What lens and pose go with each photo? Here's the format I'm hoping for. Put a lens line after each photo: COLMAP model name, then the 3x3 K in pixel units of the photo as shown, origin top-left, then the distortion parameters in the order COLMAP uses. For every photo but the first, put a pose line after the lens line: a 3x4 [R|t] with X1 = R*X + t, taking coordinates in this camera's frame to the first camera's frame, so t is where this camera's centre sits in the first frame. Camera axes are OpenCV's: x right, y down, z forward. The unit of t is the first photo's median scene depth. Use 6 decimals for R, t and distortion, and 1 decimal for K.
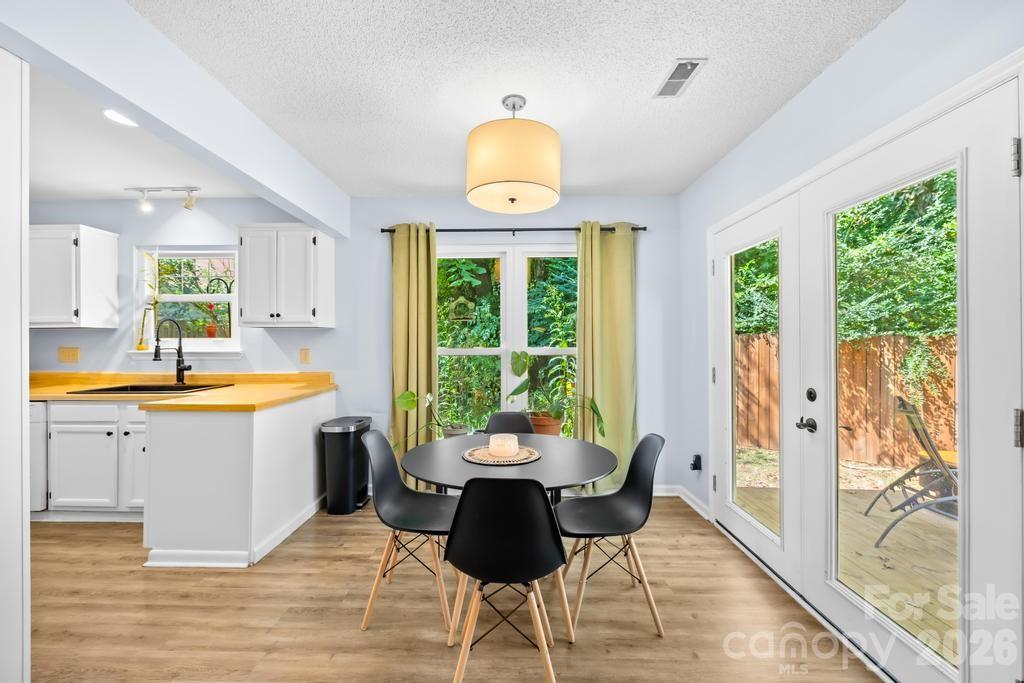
lens RADIAL K [[429.5, 0, 502.6], [0, 429.5, 339.2], [0, 0, 1]] dist [0.005095, 0.000470]
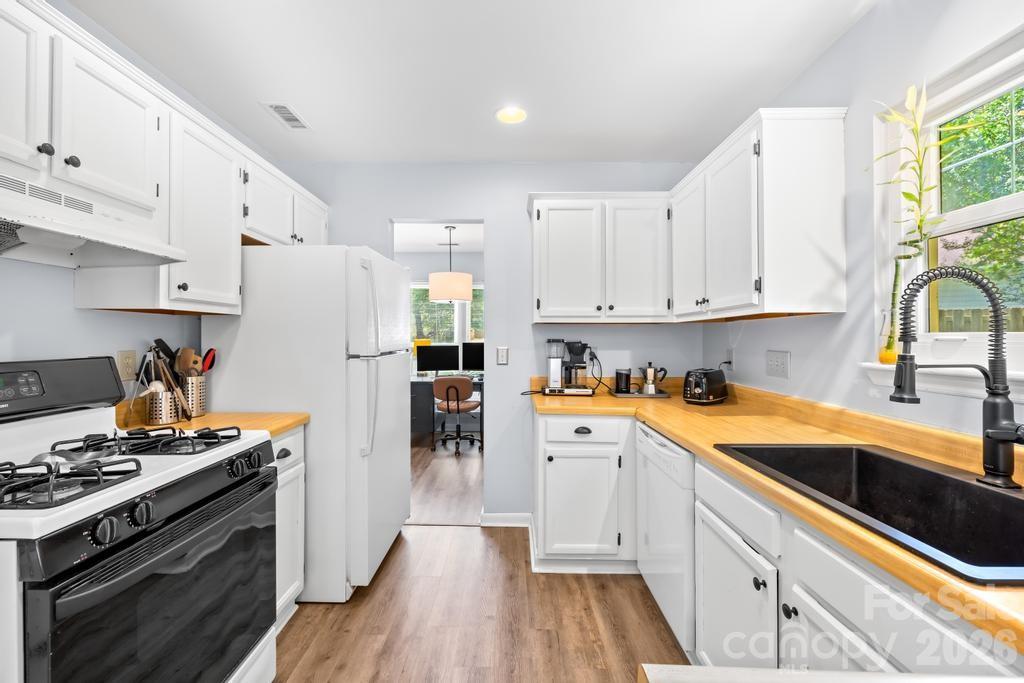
lens RADIAL K [[429.5, 0, 506.1], [0, 429.5, 334.8], [0, 0, 1]] dist [0.005095, 0.000470]
pose [[0.011199, -0.008481, -0.999901, -0.448426], [0.002663, 0.999961, -0.008451, 0.001670], [0.999934, -0.002568, 0.011221, 0.652082]]
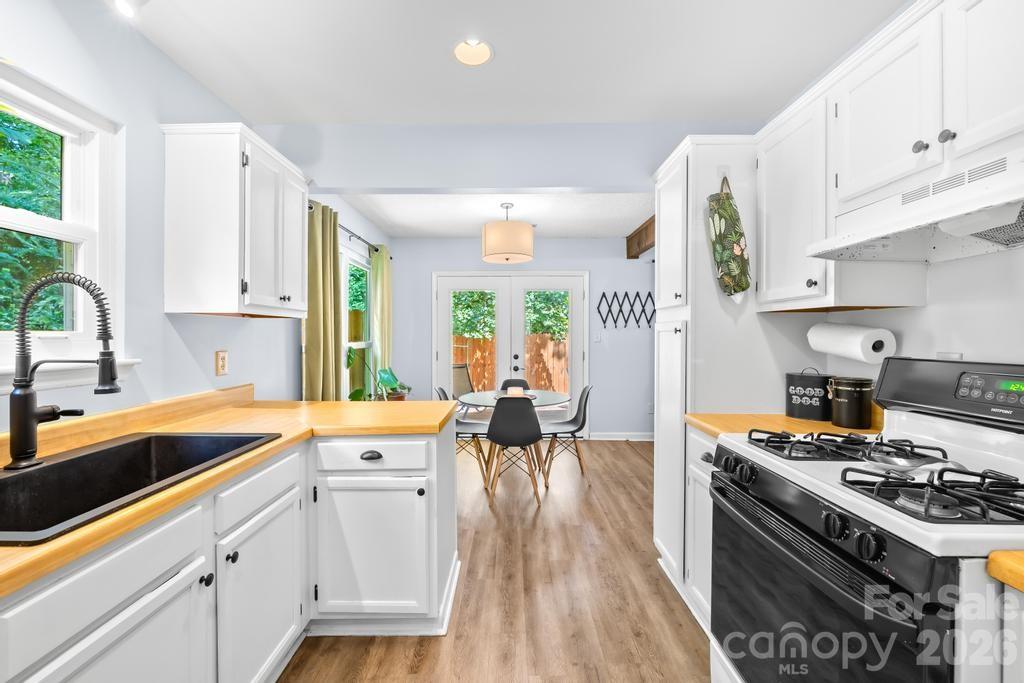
lens RADIAL K [[429.5, 0, 510.9], [0, 429.5, 336.8], [0, 0, 1]] dist [0.005095, 0.000470]
pose [[-0.015930, -0.002502, 0.999870, -1.097021], [-0.003266, 0.999992, 0.002450, 0.000376], [-0.999868, -0.003227, -0.015938, 0.619903]]
